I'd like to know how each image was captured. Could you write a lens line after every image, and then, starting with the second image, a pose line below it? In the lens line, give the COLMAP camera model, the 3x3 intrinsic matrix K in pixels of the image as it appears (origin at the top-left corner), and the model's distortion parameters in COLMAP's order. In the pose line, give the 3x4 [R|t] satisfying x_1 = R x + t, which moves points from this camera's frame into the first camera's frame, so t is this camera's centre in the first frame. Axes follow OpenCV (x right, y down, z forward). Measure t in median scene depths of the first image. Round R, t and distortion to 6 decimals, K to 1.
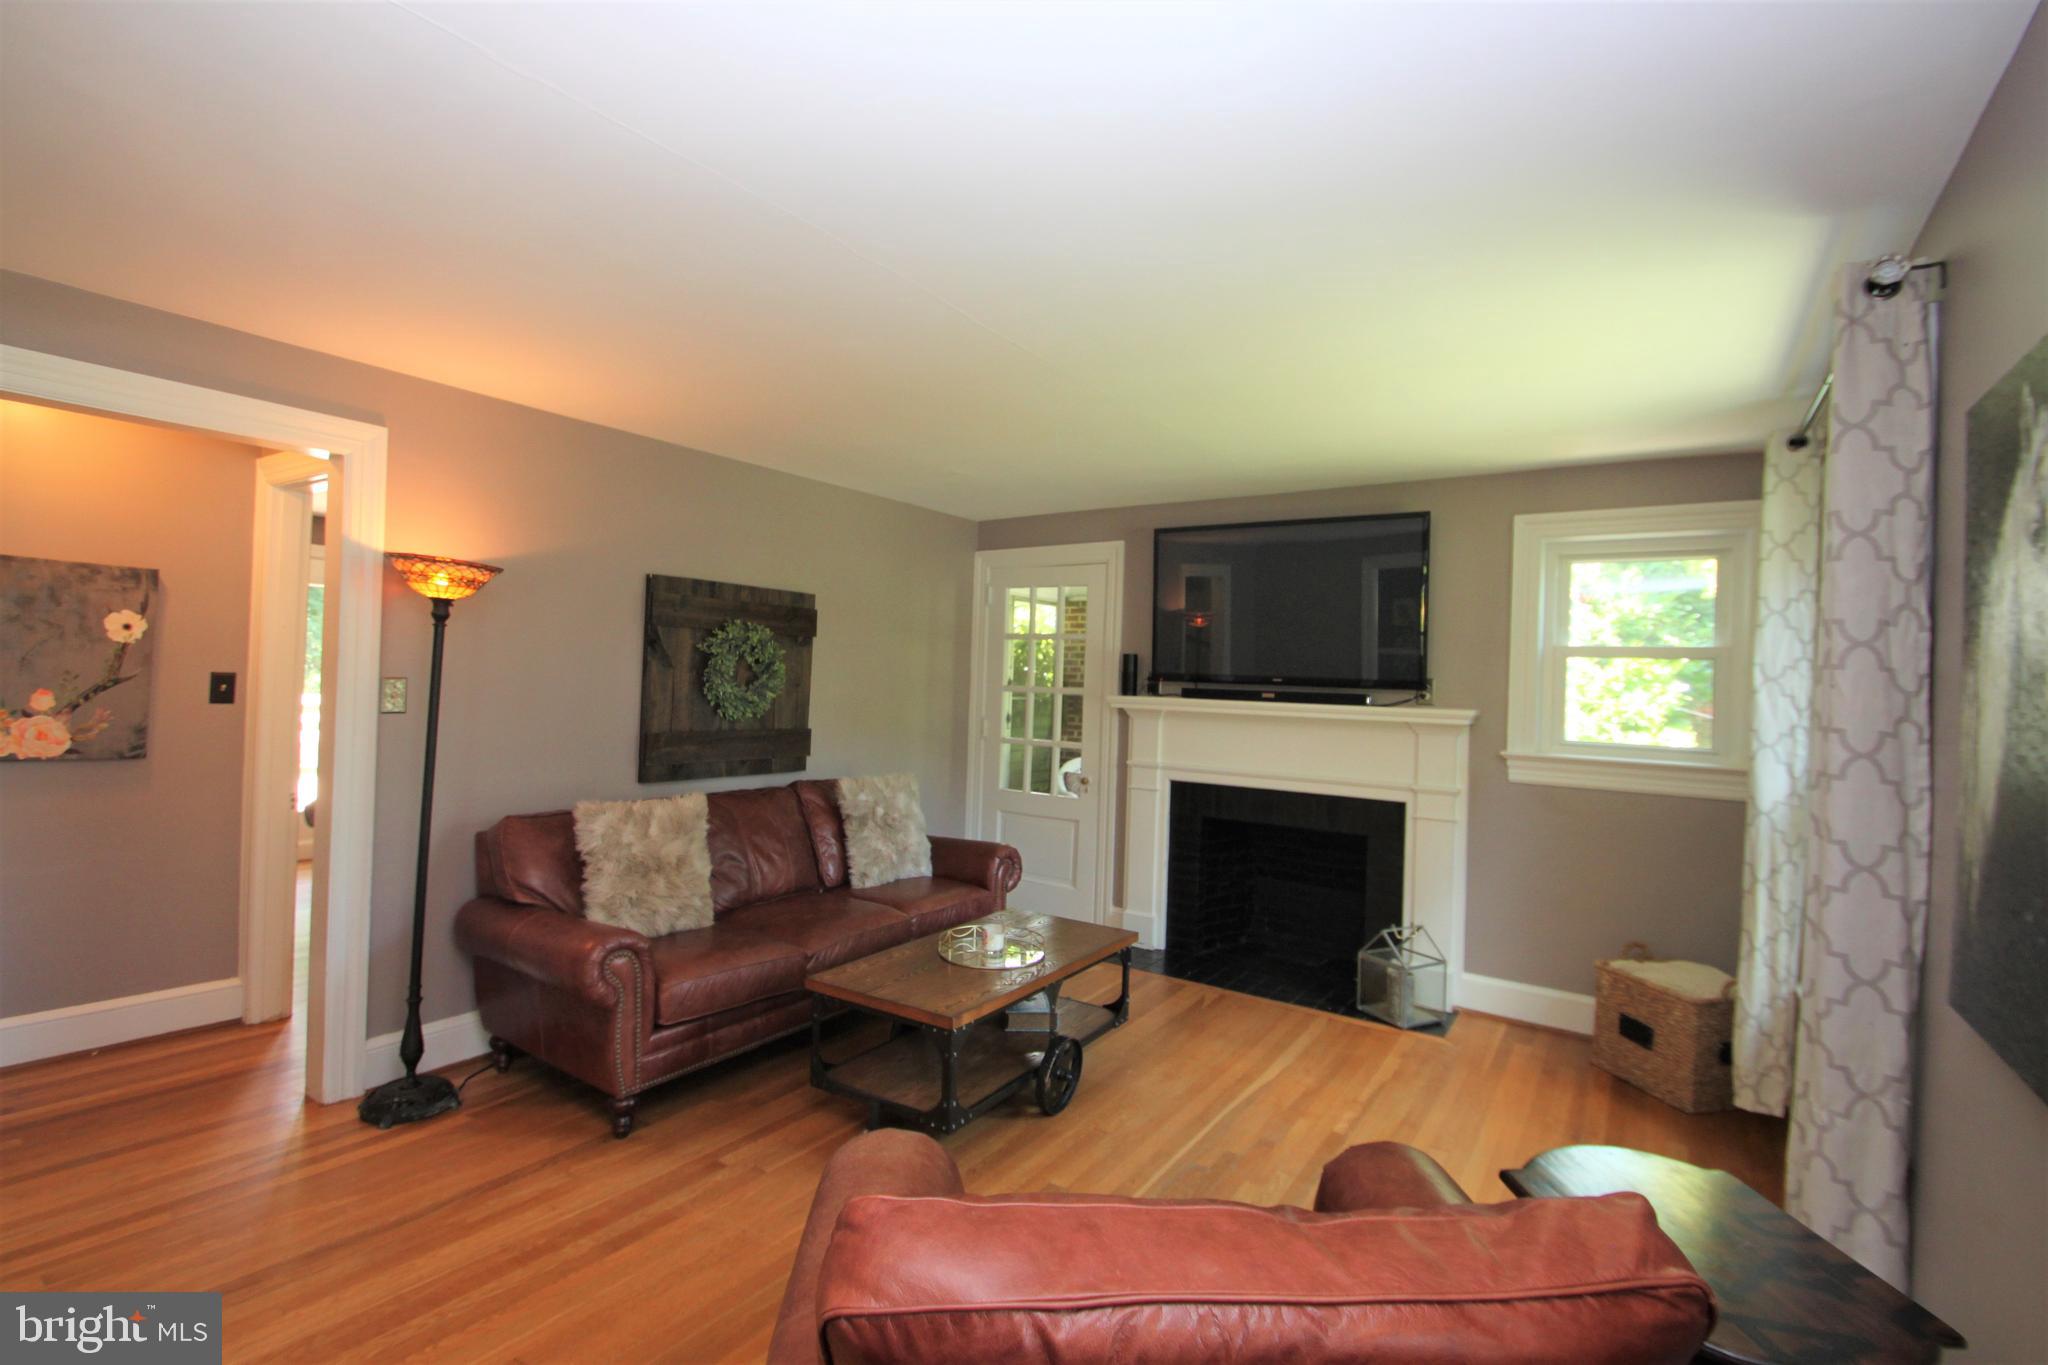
lens RADIAL K [[942.5, 0, 1004.9], [0, 942.5, 668.9], [0, 0, 1]] dist [0.011170, -0.016291]
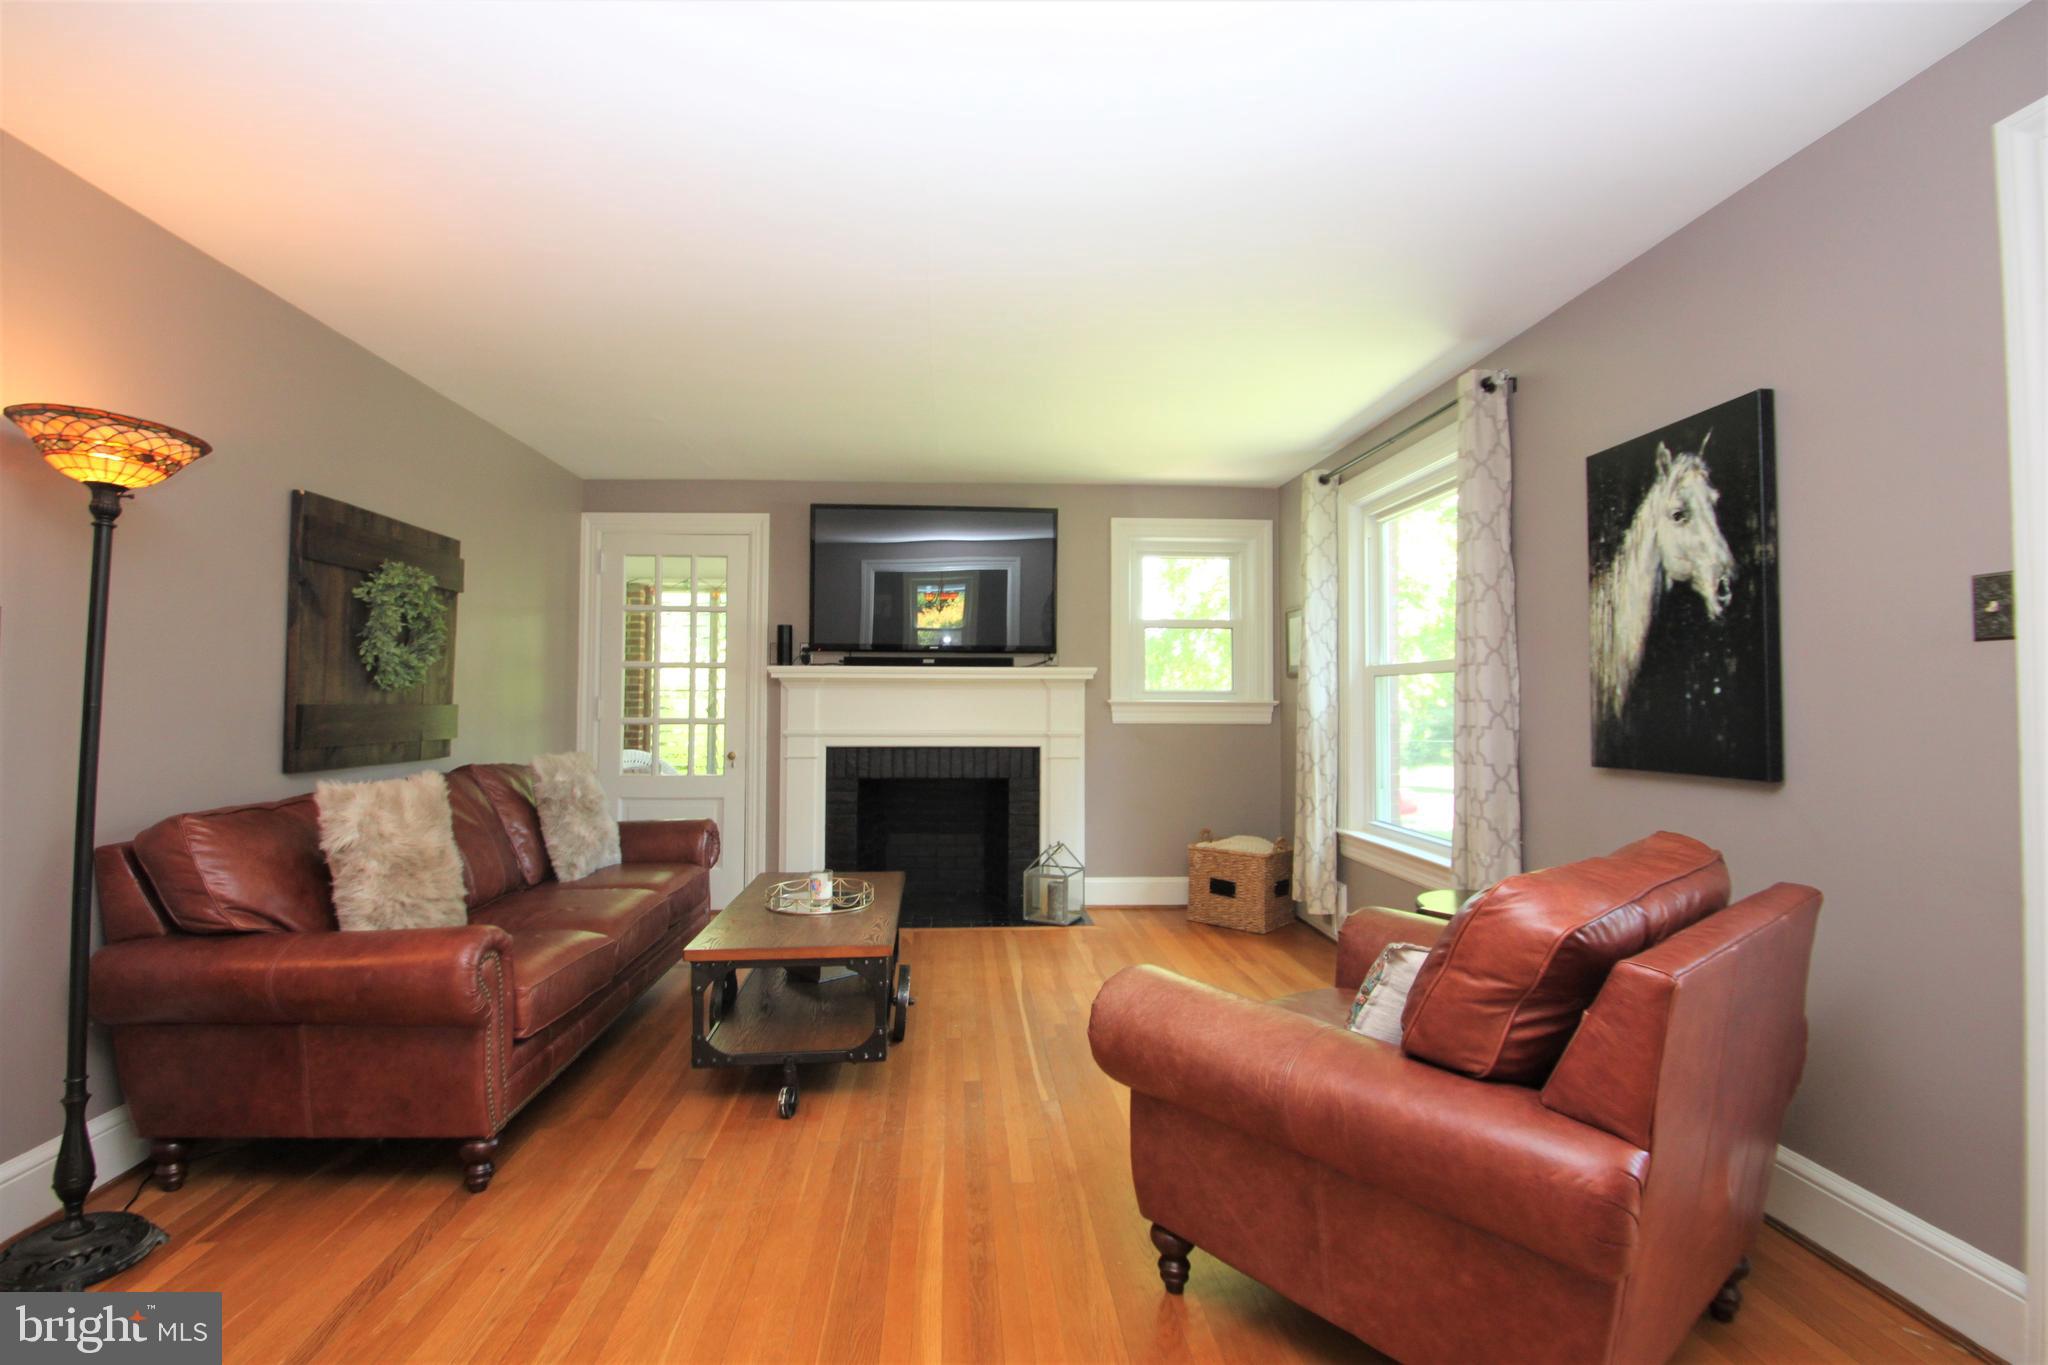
lens RADIAL K [[942.5, 0, 1004.9], [0, 942.5, 668.9], [0, 0, 1]] dist [0.011170, -0.016291]
pose [[0.787843, -0.009026, 0.615810, -0.388922], [0.016633, 0.999840, -0.006624, 0.053099], [-0.615651, 0.015461, 0.787867, 0.074488]]
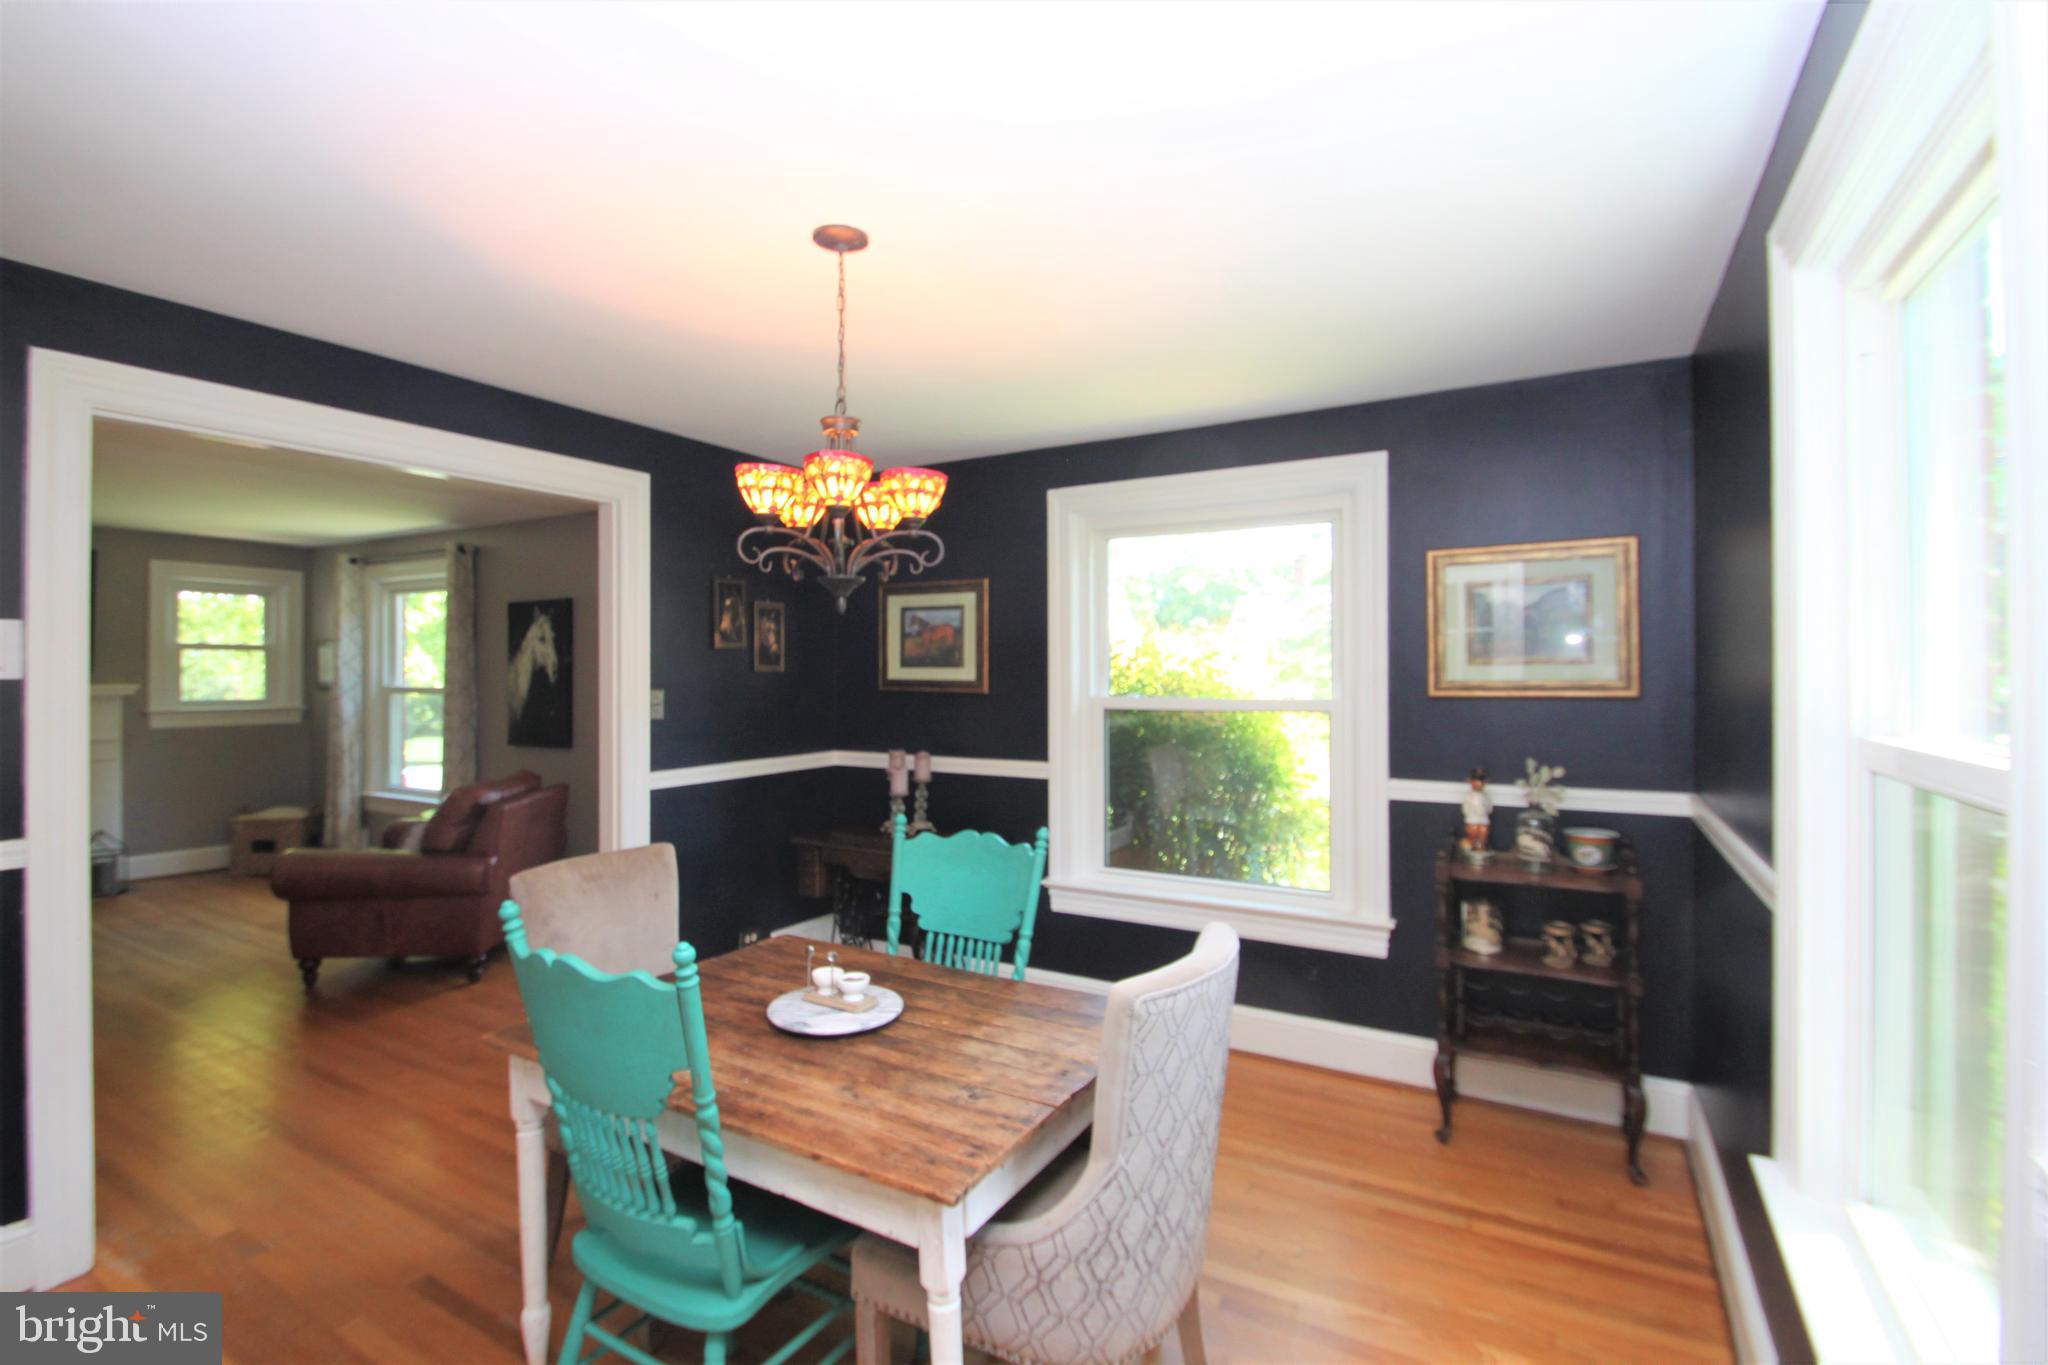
lens RADIAL K [[942.5, 0, 1004.9], [0, 942.5, 668.9], [0, 0, 1]] dist [0.011170, -0.016291]
pose [[-0.071230, -0.029958, 0.997010, -1.164169], [-0.012482, 0.999497, 0.029141, -0.045691], [-0.997382, -0.010369, -0.071568, -0.318108]]
